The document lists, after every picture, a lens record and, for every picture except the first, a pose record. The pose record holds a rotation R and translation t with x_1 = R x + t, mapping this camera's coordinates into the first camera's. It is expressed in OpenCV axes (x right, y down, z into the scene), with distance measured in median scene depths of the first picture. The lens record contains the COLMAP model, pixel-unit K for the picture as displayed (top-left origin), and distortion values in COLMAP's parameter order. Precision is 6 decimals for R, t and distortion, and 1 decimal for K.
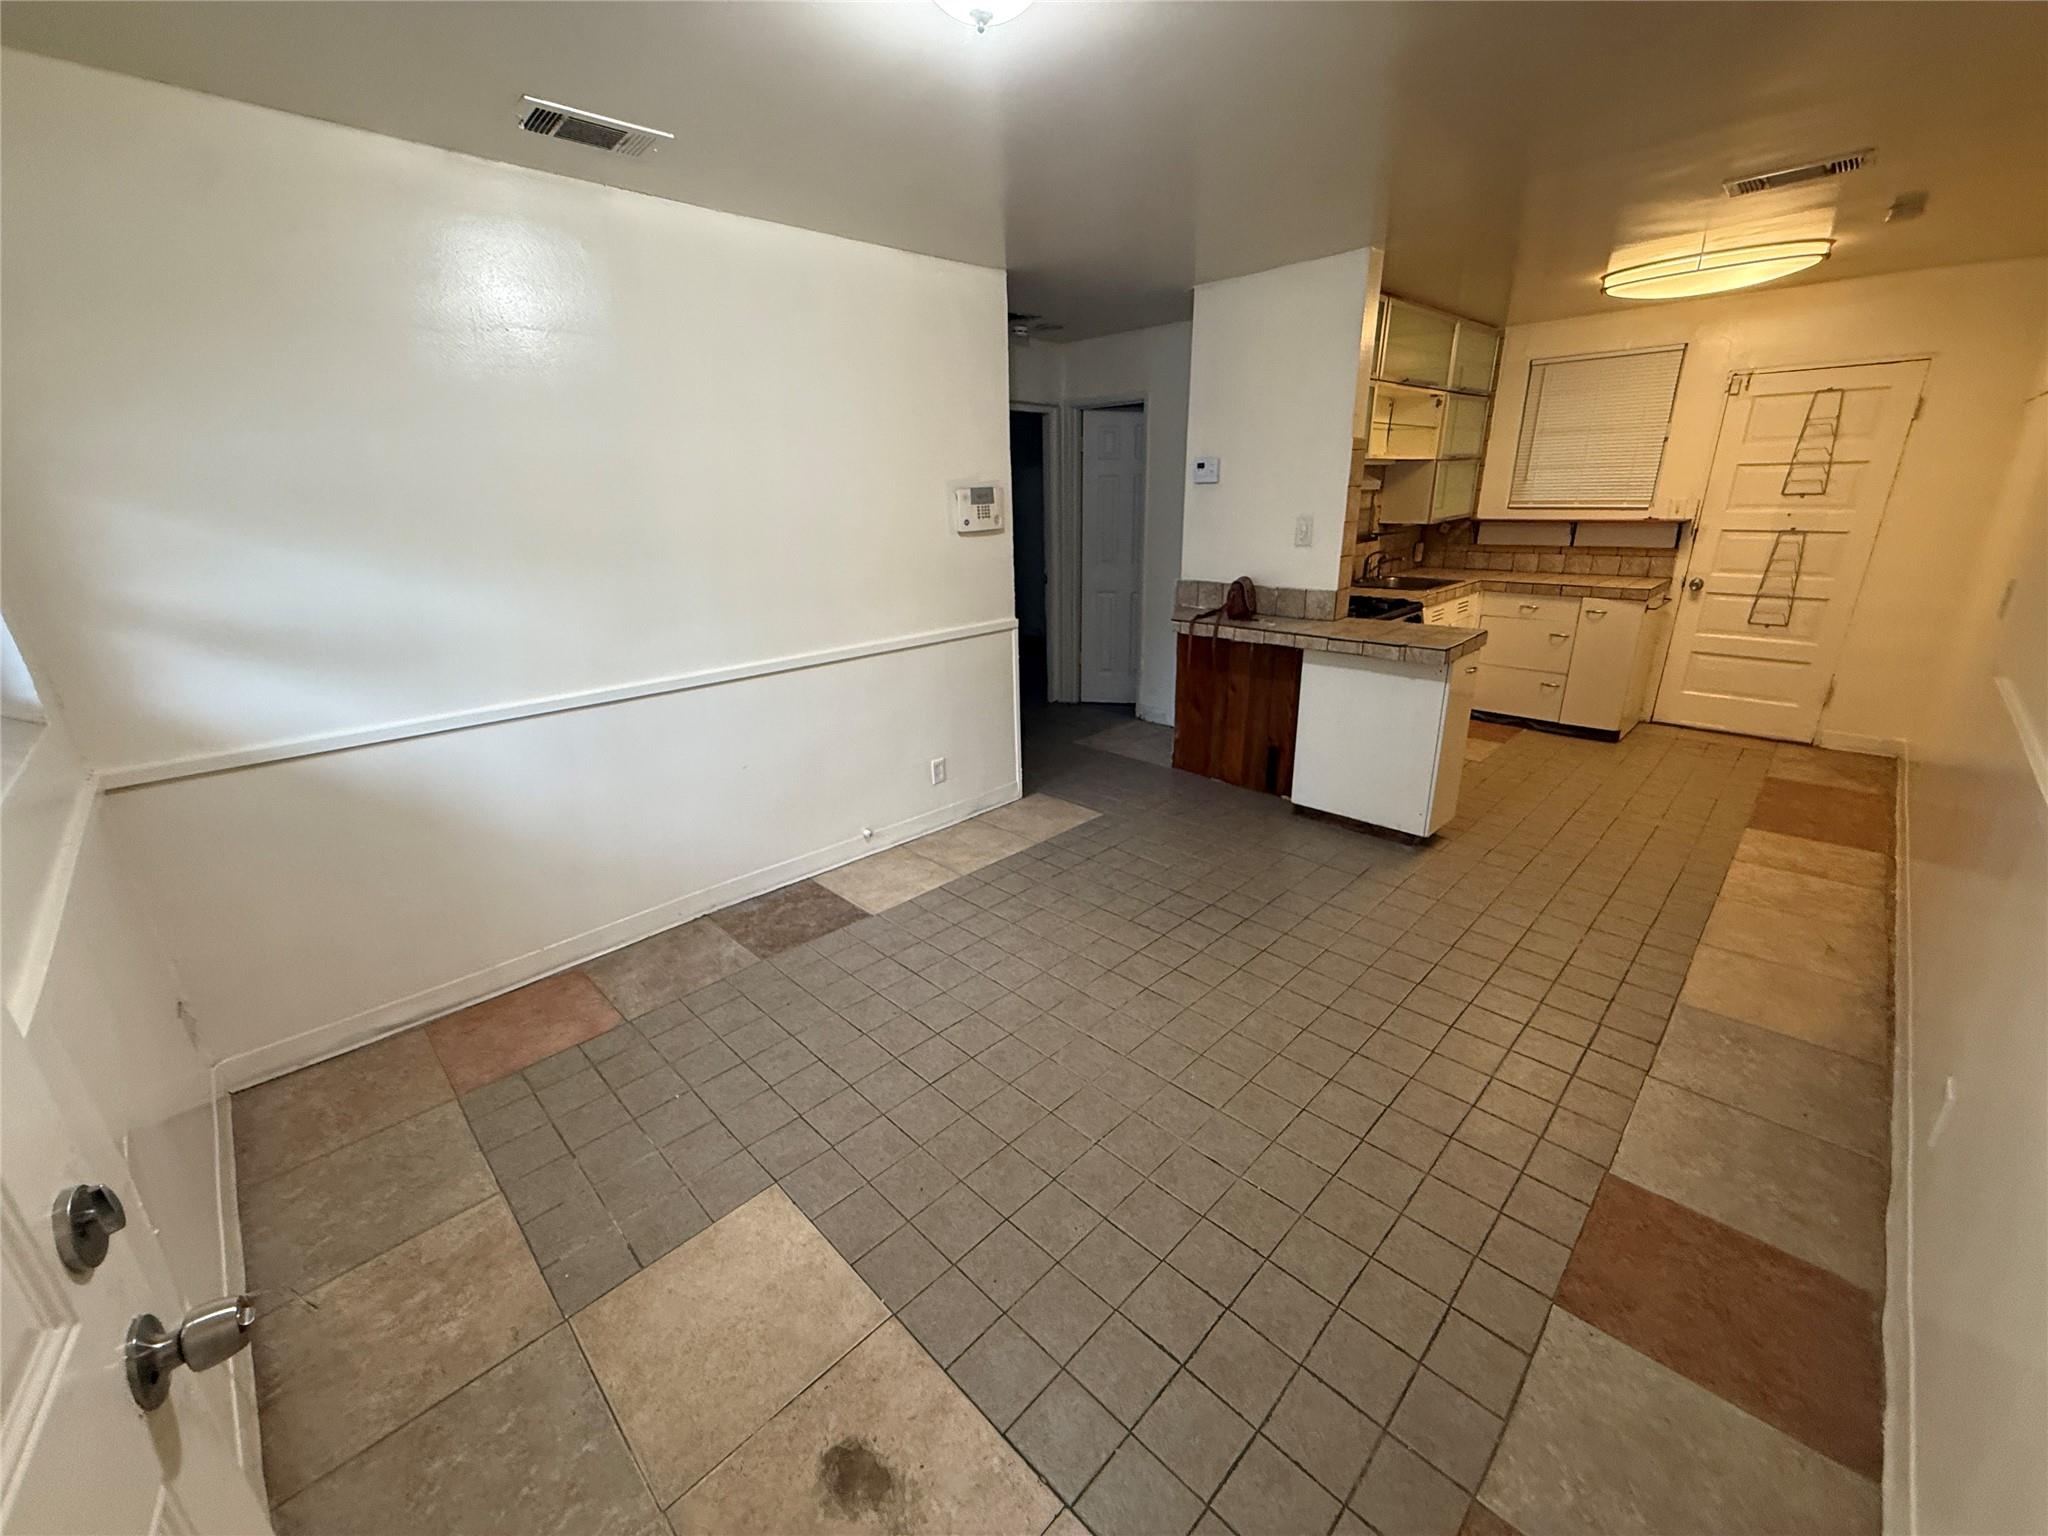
lens RADIAL K [[817.6, 0, 1024.0], [0, 817.6, 768.8], [0, 0, 1]] dist [0.002274, -0.000738]
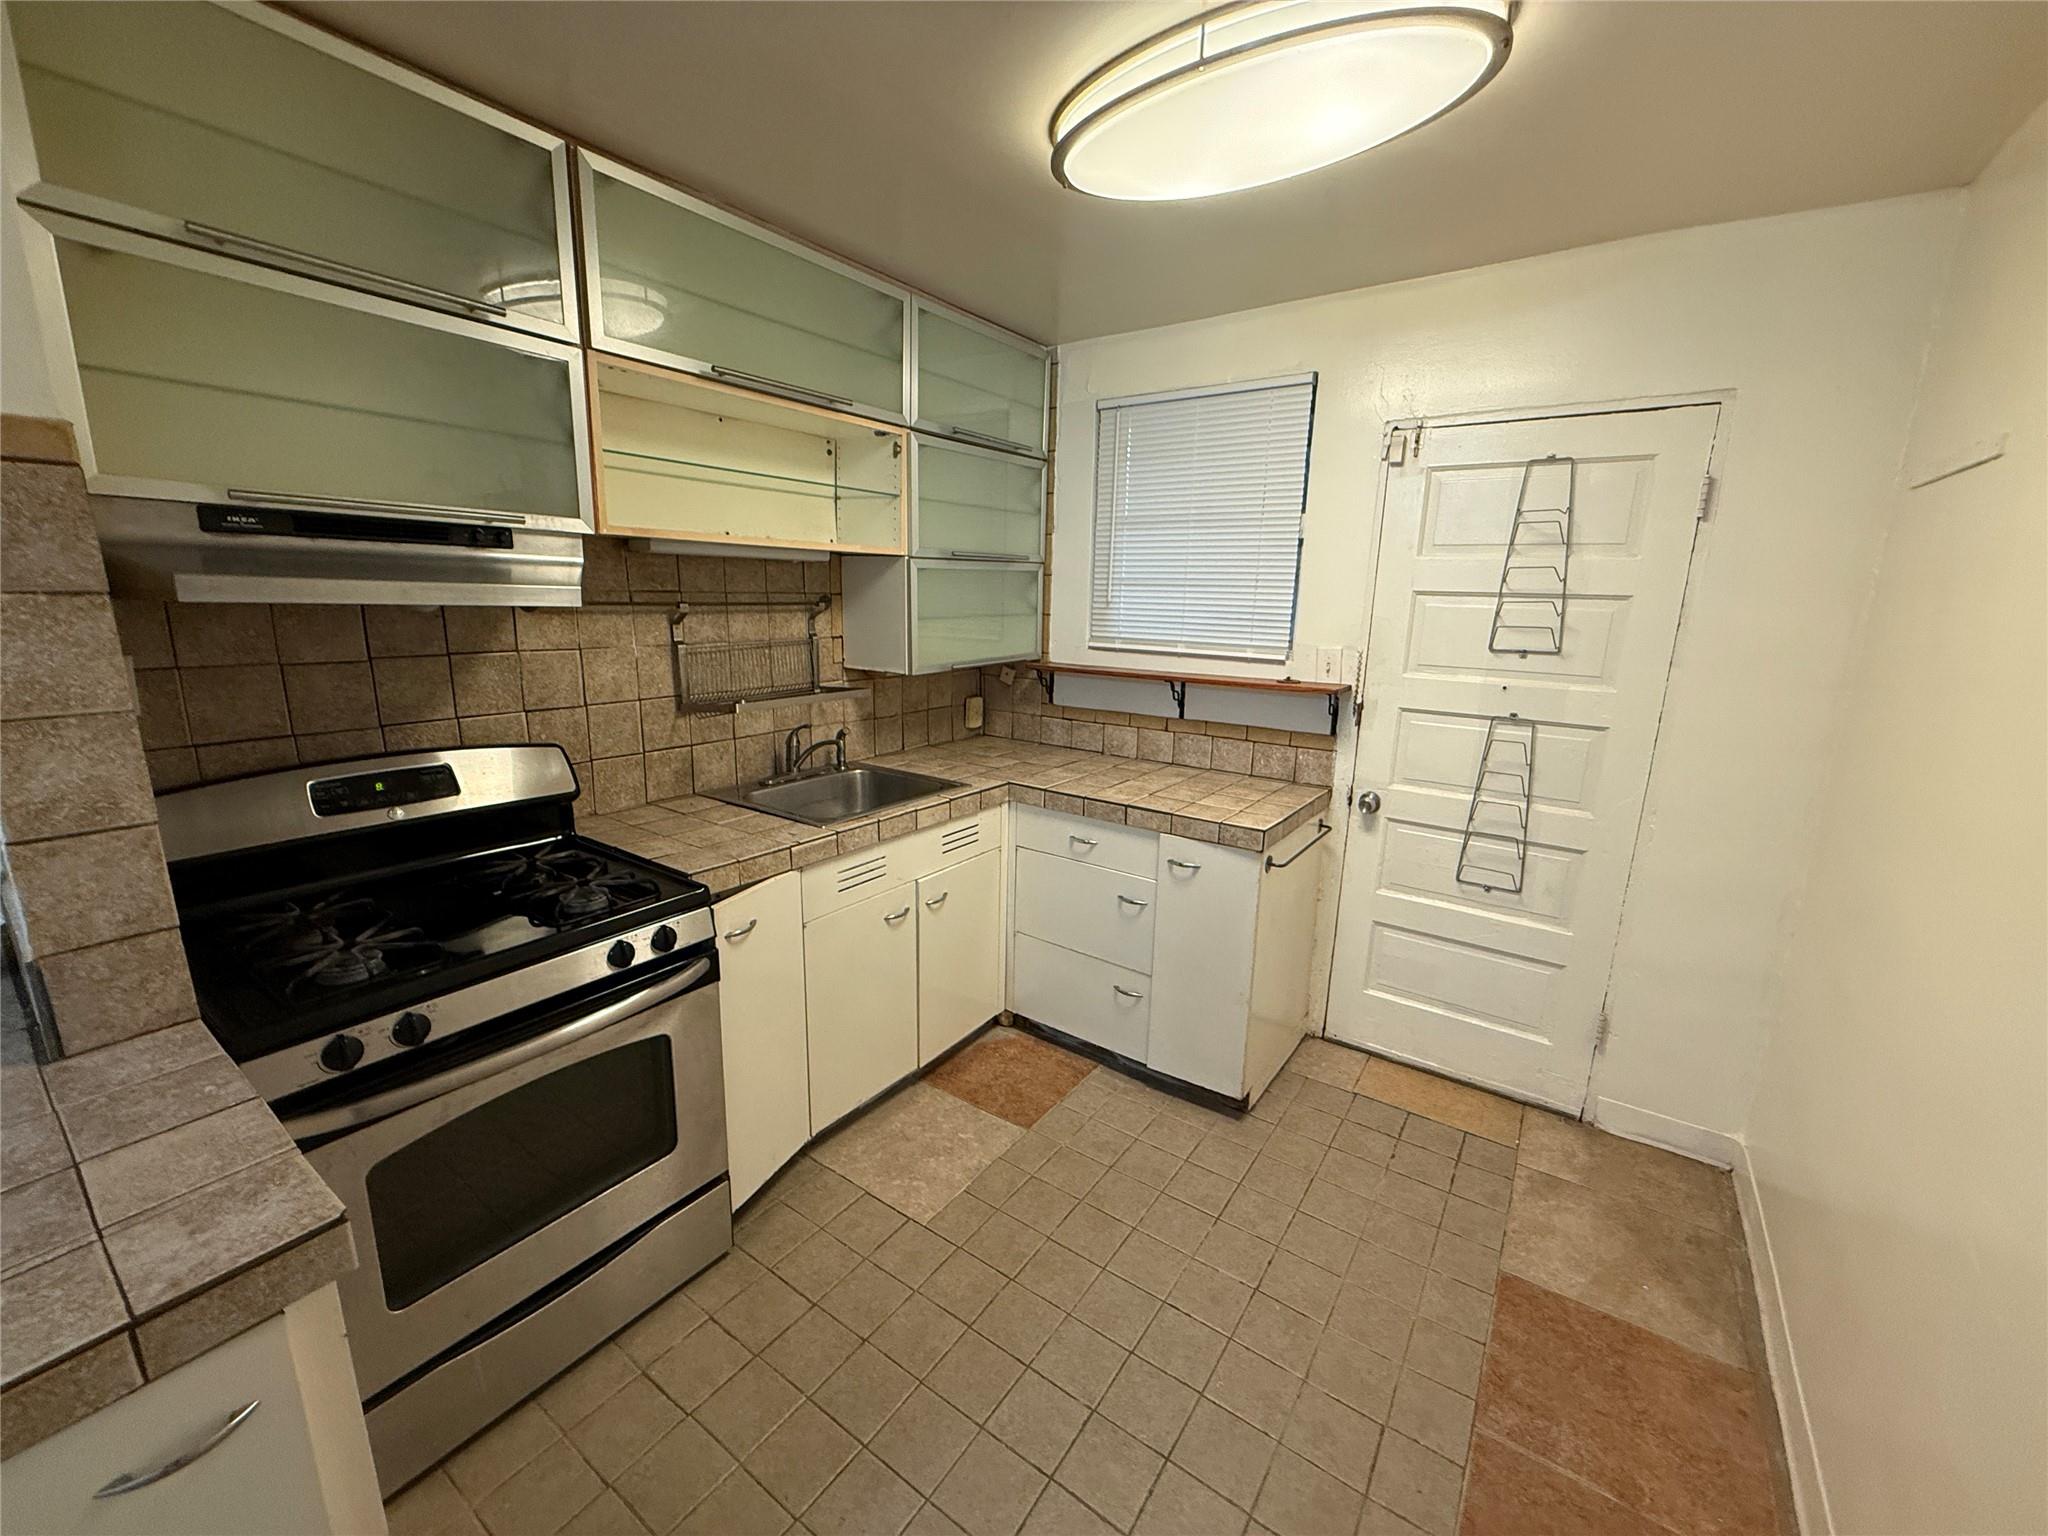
lens RADIAL K [[817.6, 0, 1022.9], [0, 817.6, 771.0], [0, 0, 1]] dist [0.002274, -0.000738]
pose [[0.984725, 0.009809, 0.173841, 0.506083], [0.010450, 0.993283, -0.115238, -0.188050], [-0.173804, 0.115295, 0.978008, 0.512735]]
